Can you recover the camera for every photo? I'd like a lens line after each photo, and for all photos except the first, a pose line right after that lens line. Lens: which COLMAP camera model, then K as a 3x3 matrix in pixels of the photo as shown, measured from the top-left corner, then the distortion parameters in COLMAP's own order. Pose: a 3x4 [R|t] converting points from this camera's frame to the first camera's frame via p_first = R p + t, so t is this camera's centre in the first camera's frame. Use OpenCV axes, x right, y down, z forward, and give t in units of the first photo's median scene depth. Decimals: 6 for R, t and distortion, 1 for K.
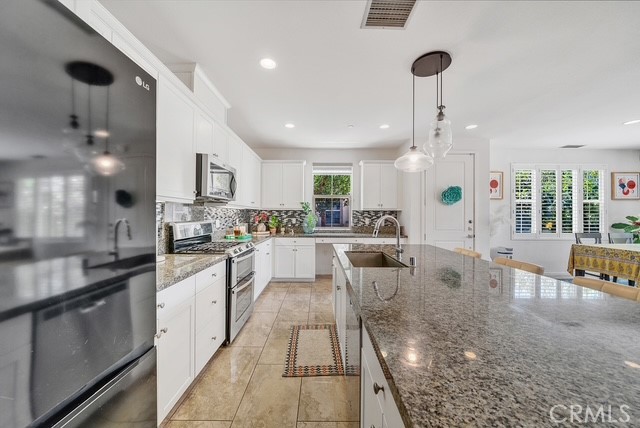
lens RADIAL K [[231.9, 0, 325.9], [0, 231.9, 214.0], [0, 0, 1]] dist [0.003380, -0.001189]
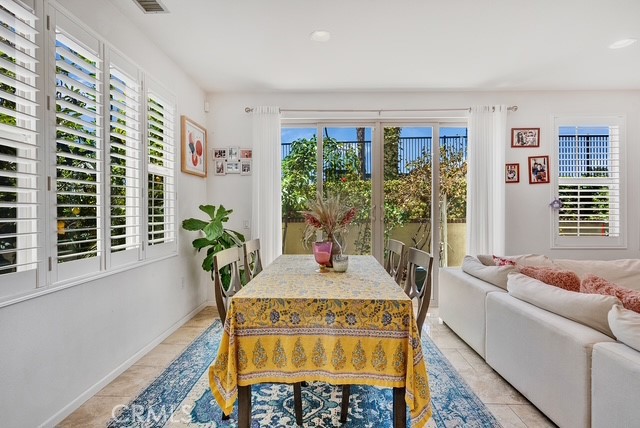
lens RADIAL K [[315.0, 0, 308.3], [0, 315.0, 217.3], [0, 0, 1]] dist [-0.004099, -0.001136]
pose [[0.065143, -0.025583, 0.997548, 0.620413], [-0.006138, 0.999642, 0.026038, 0.018029], [-0.997857, -0.007819, 0.064963, 0.740934]]
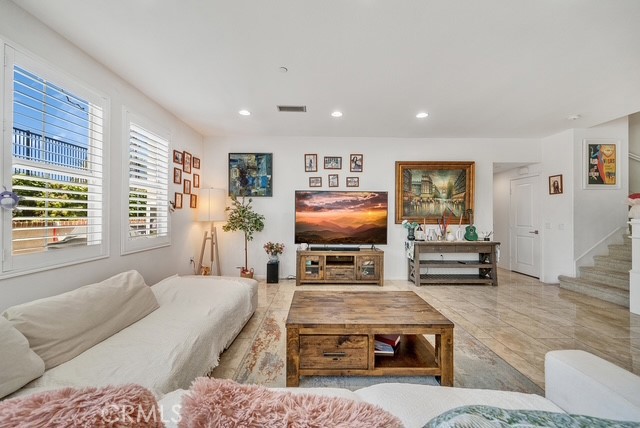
lens RADIAL K [[244.8, 0, 317.1], [0, 244.8, 214.3], [0, 0, 1]] dist [-0.006985, -0.000058]
pose [[-0.999912, -0.007708, 0.010819, 1.028278], [-0.007794, 0.999938, -0.007915, 0.022649], [-0.010757, -0.007998, -0.999910, 0.494056]]
